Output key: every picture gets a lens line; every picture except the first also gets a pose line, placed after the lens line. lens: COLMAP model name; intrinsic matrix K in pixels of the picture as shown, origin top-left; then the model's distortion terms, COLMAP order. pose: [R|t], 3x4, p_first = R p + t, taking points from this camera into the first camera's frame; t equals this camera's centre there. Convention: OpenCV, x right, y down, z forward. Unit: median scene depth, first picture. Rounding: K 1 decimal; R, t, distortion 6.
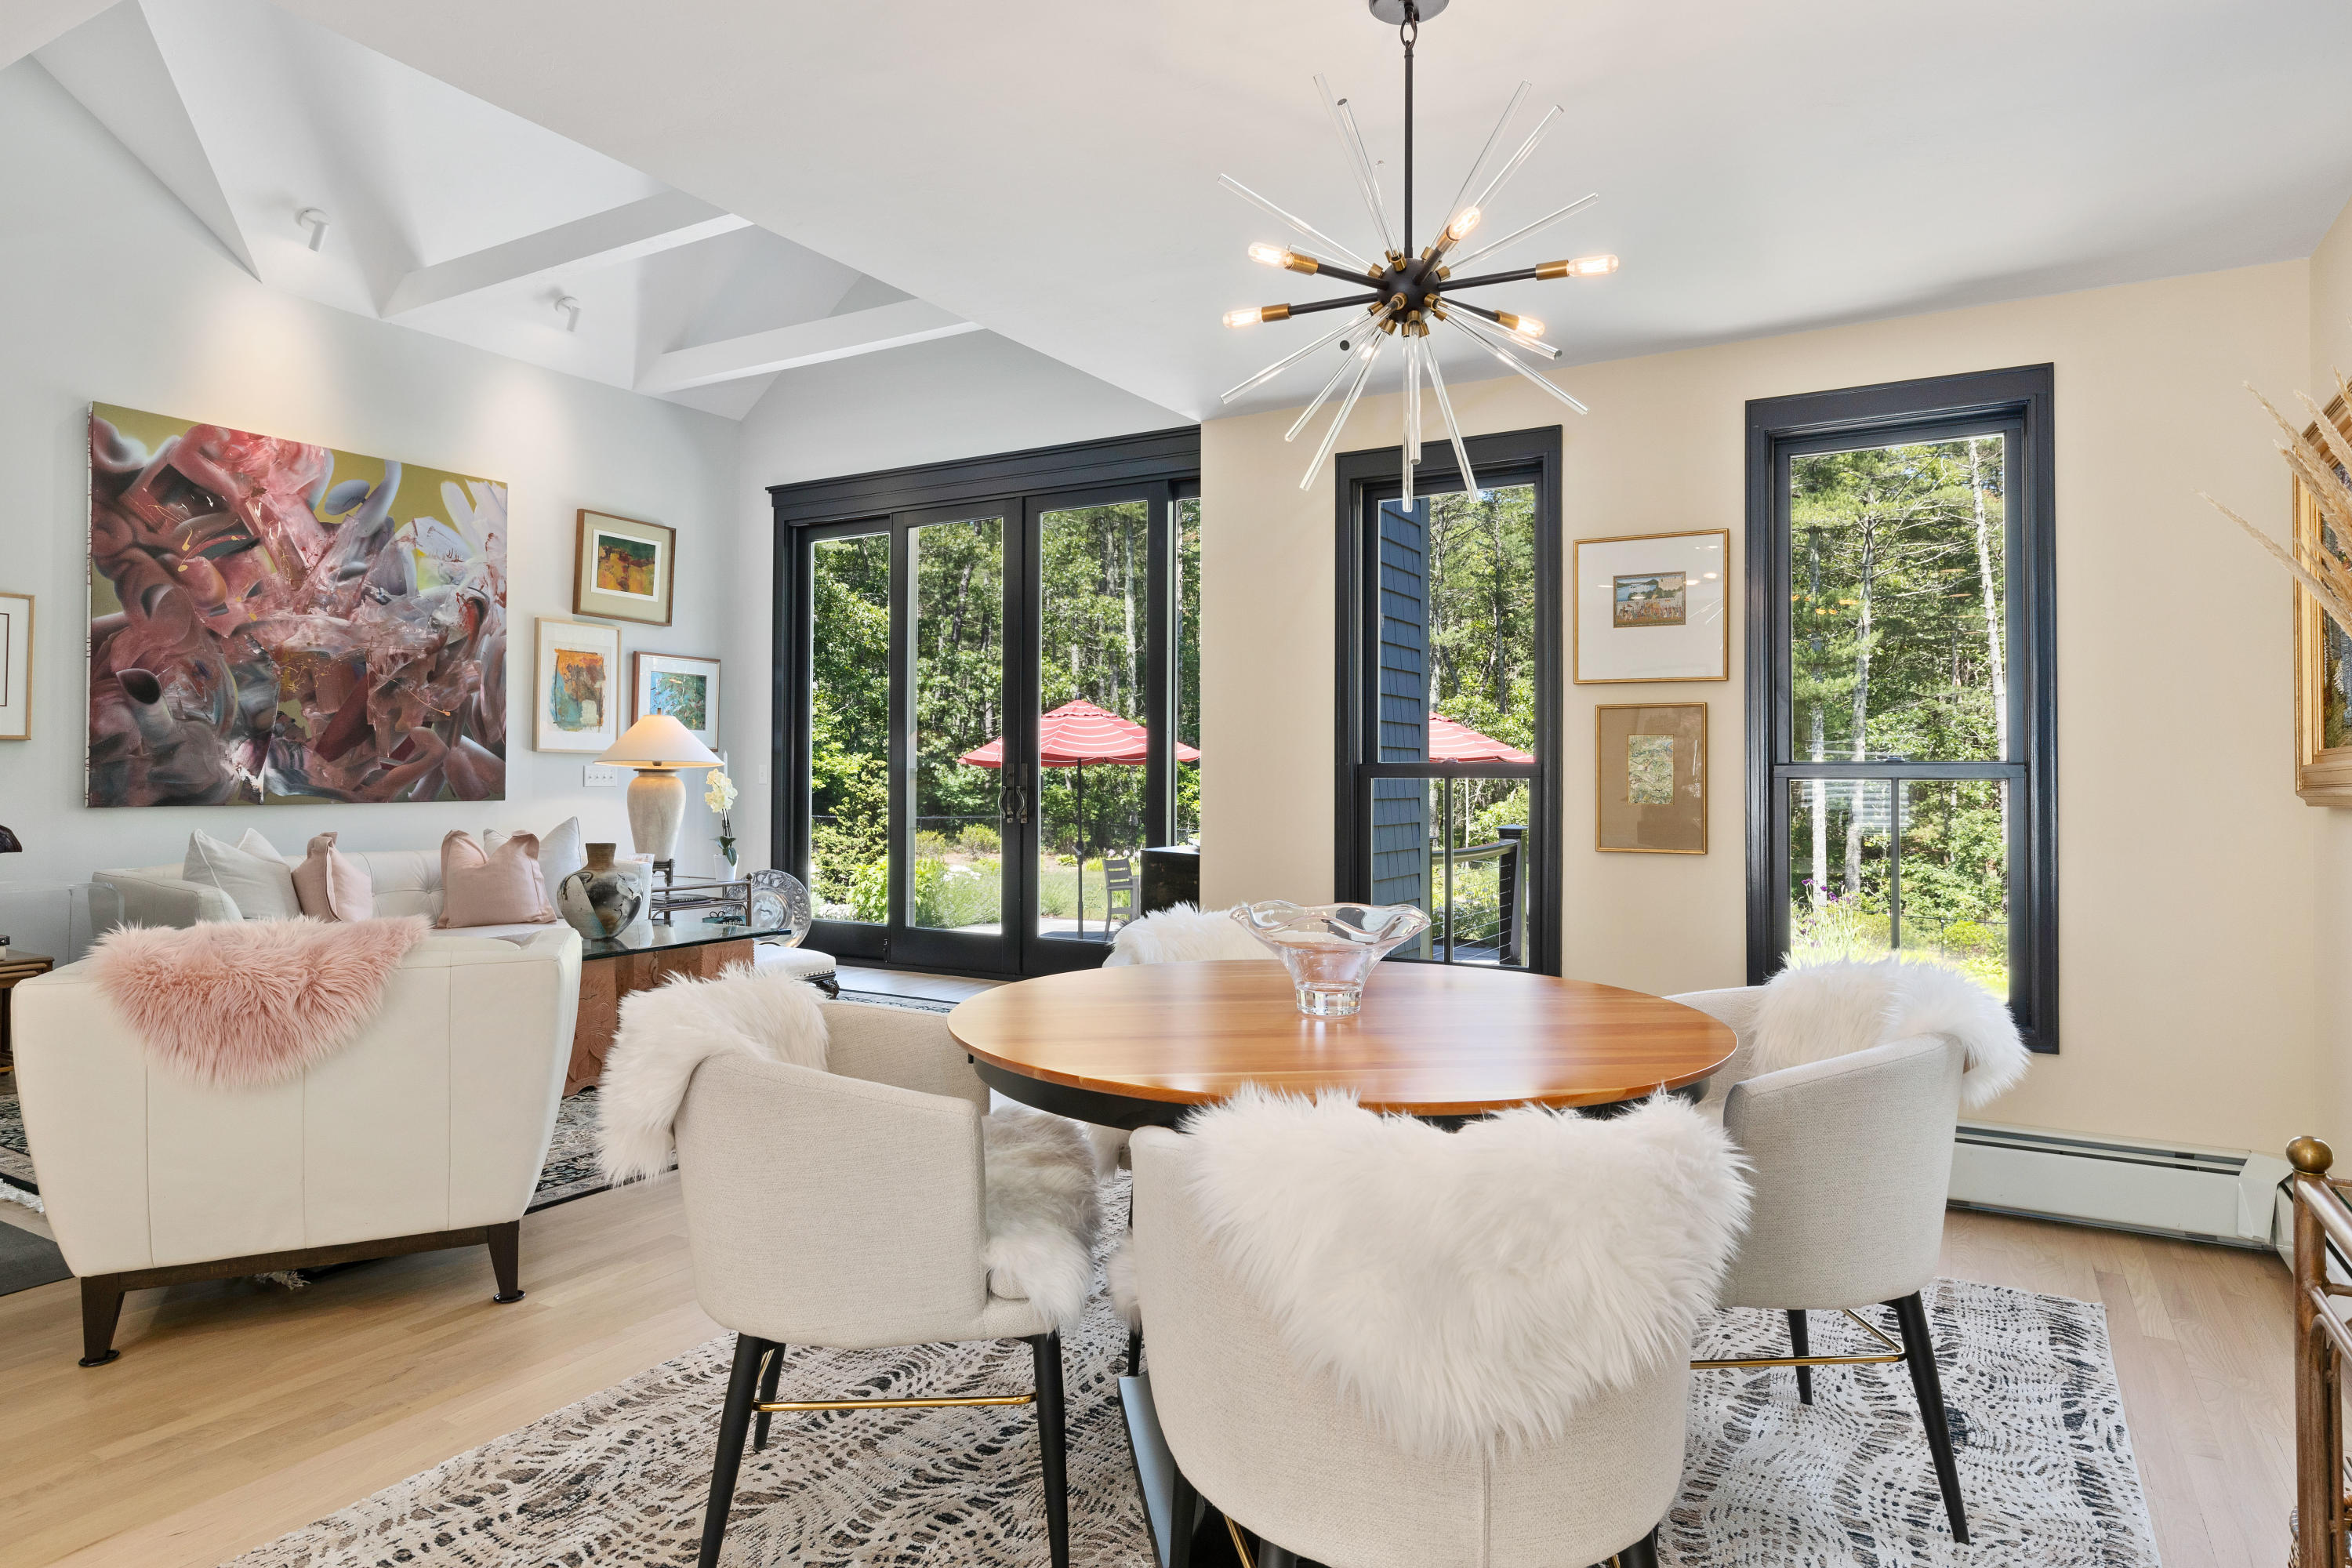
lens RADIAL K [[1355.3, 0, 1173.8], [0, 1355.3, 757.4], [0, 0, 1]] dist [-0.000201, -0.001151]
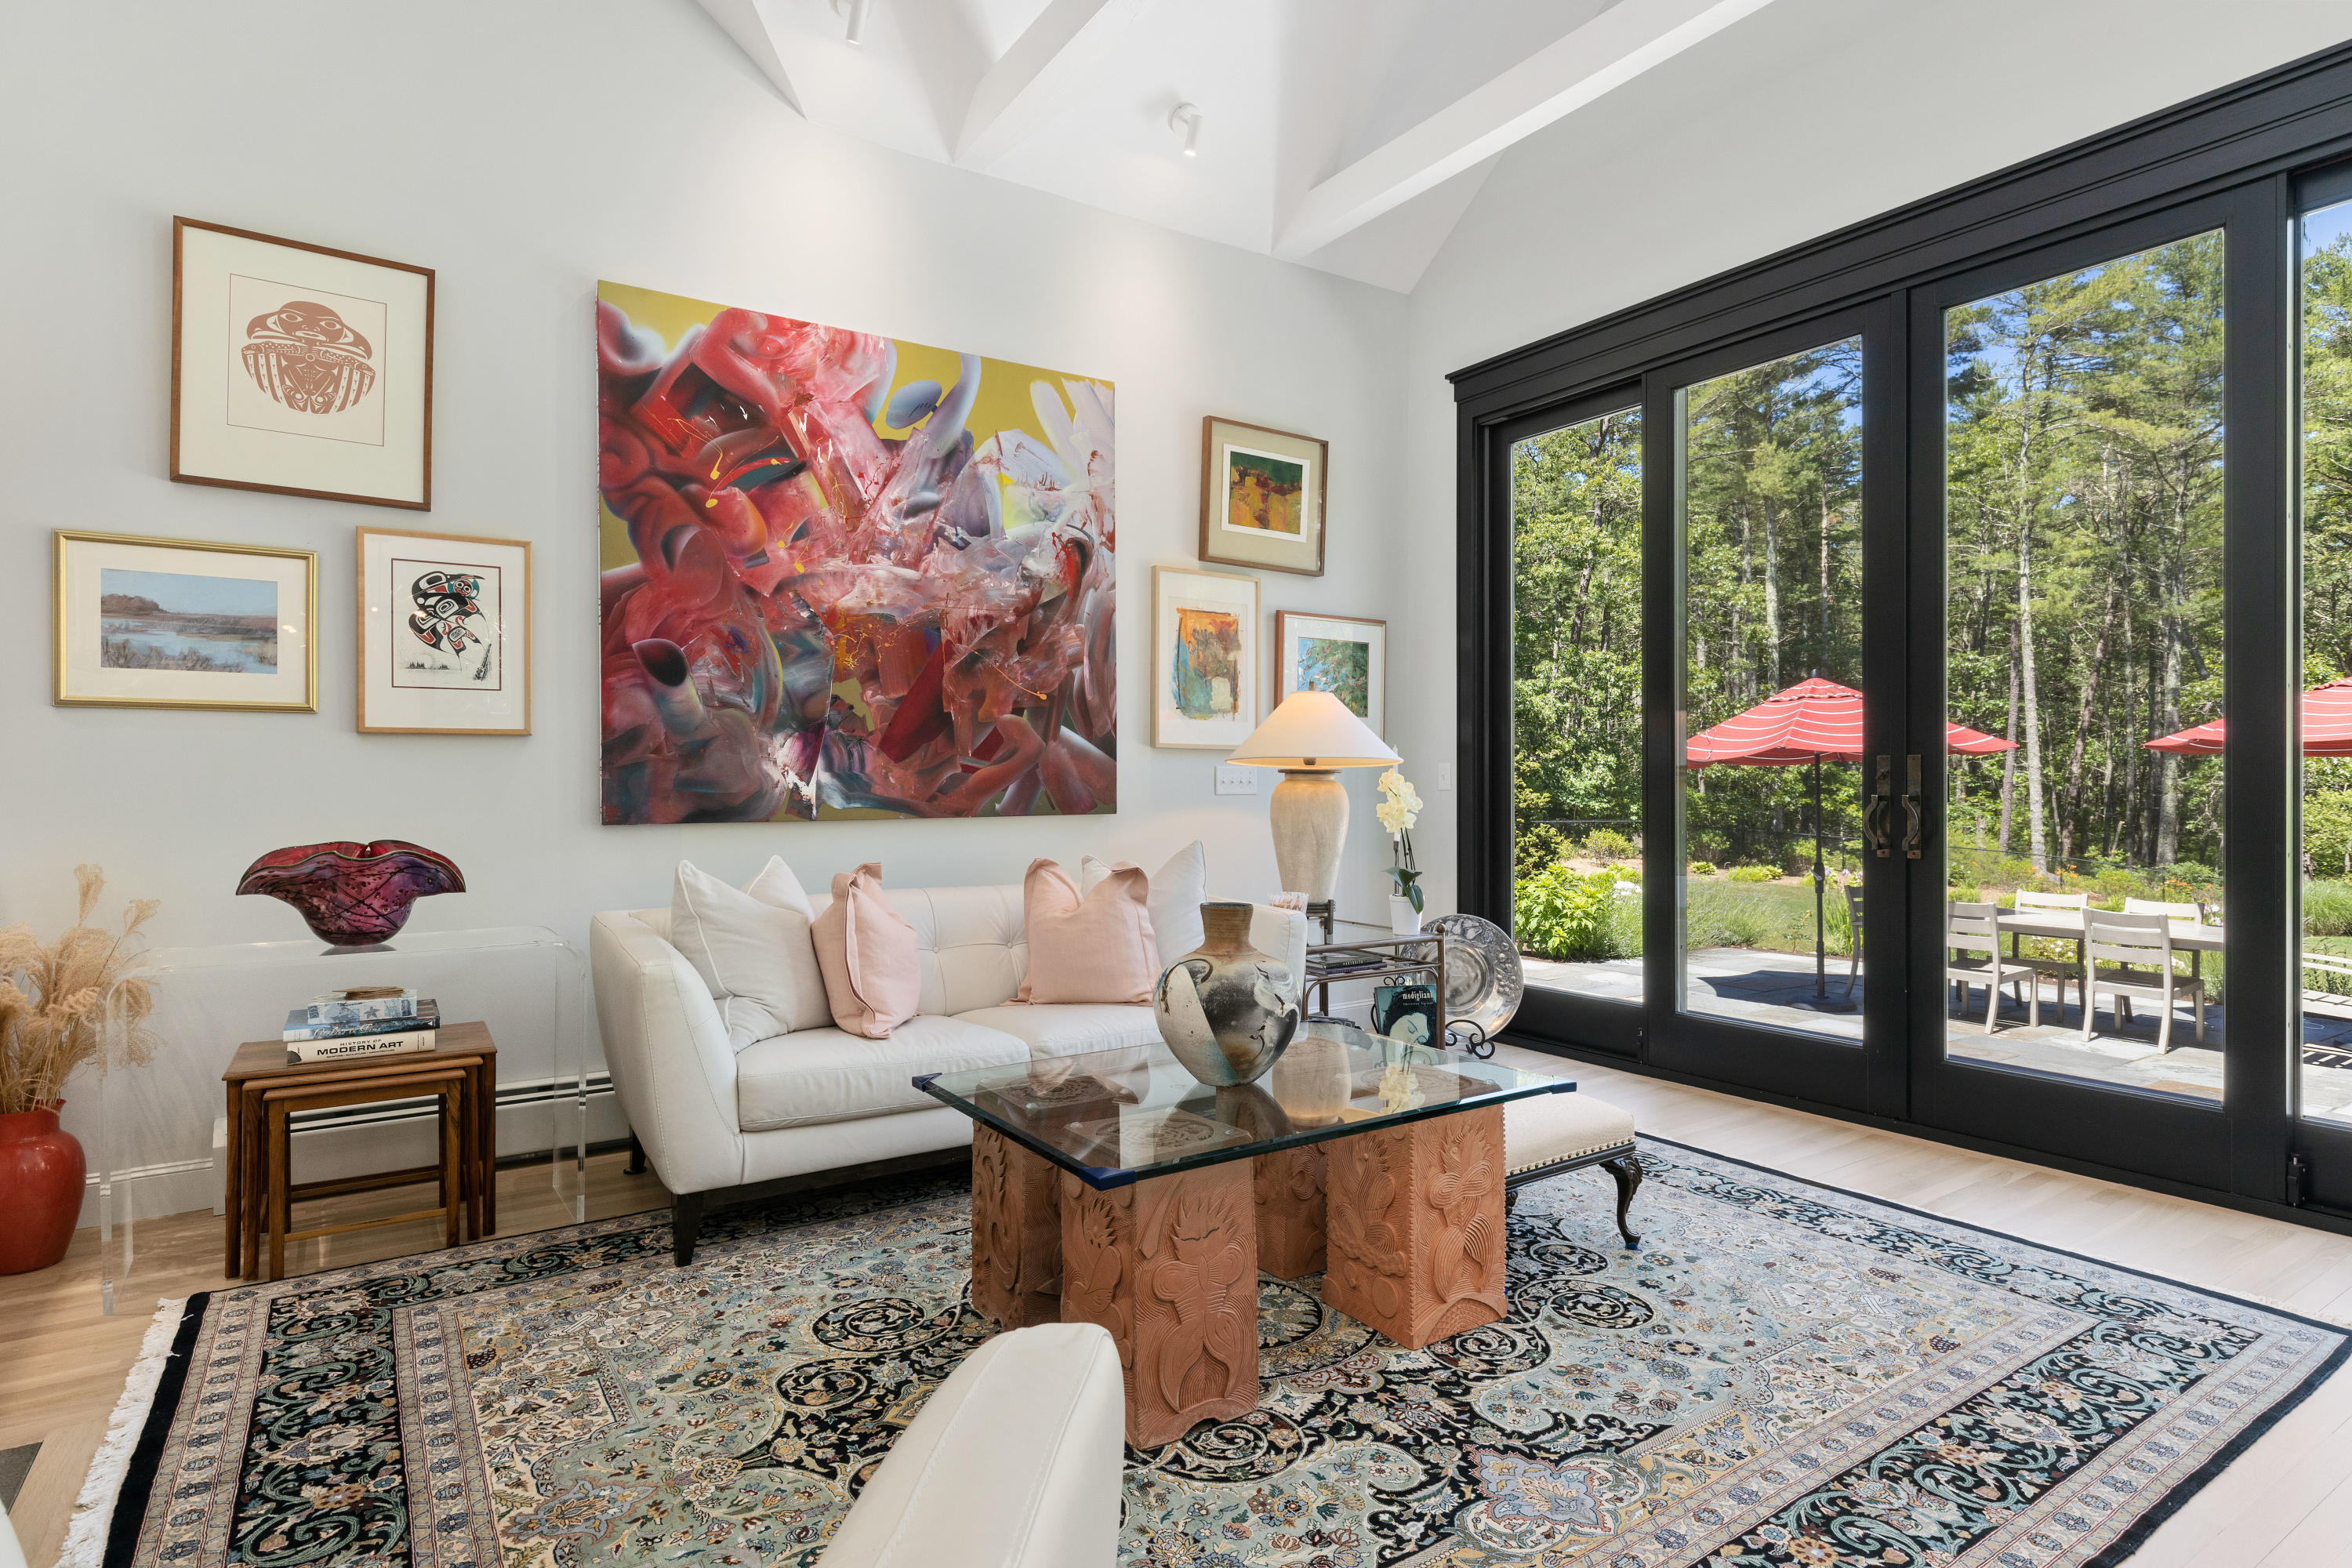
lens RADIAL K [[1237.5, 0, 1183.3], [0, 1237.5, 785.7], [0, 0, 1]] dist [0.000106, -0.000988]
pose [[0.899563, -0.002994, -0.436780, -0.181918], [0.011086, 0.999811, 0.015979, 0.006698], [0.436649, -0.019216, 0.899427, 0.448637]]
